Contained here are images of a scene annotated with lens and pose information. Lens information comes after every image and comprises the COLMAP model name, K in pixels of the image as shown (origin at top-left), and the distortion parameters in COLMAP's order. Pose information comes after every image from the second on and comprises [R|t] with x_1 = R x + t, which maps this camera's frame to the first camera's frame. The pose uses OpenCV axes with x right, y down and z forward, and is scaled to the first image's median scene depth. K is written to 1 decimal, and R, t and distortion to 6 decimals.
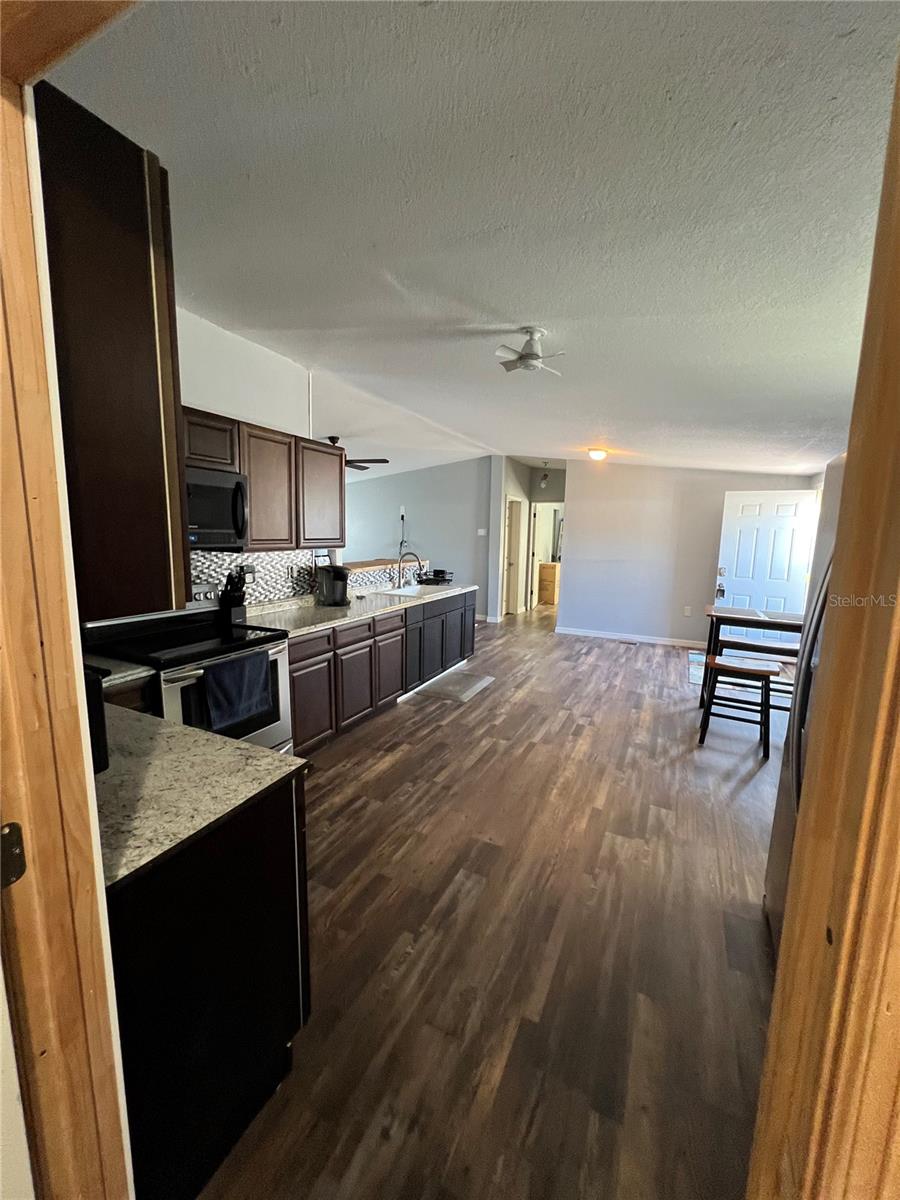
lens RADIAL K [[487.0, 0, 450.0], [0, 487.0, 600.0], [0, 0, 1]] dist [-0.001326, -0.000429]
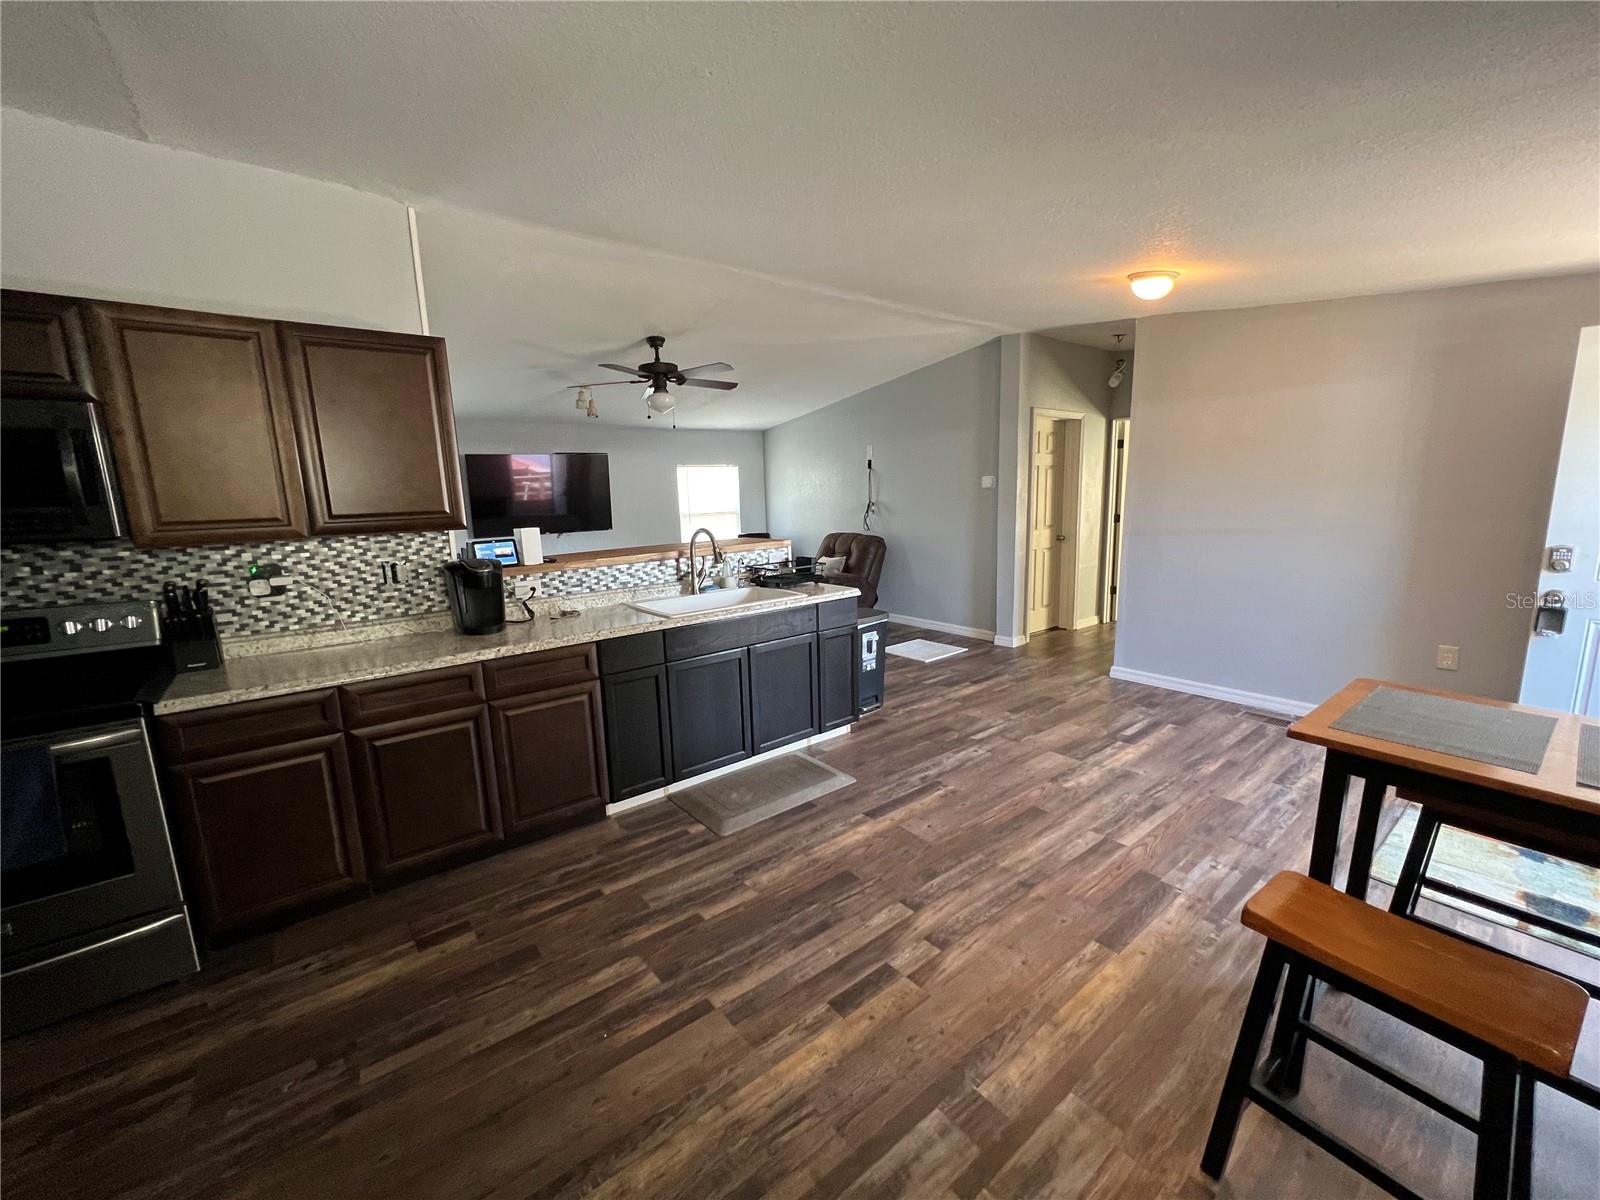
lens RADIAL K [[649.3, 0, 798.4], [0, 649.3, 601.8], [0, 0, 1]] dist [-0.001326, -0.000429]
pose [[0.895574, 0.027869, -0.444040, 0.367332], [-0.013815, 0.999297, 0.034854, -0.047094], [0.444699, -0.025080, 0.895329, 0.441173]]
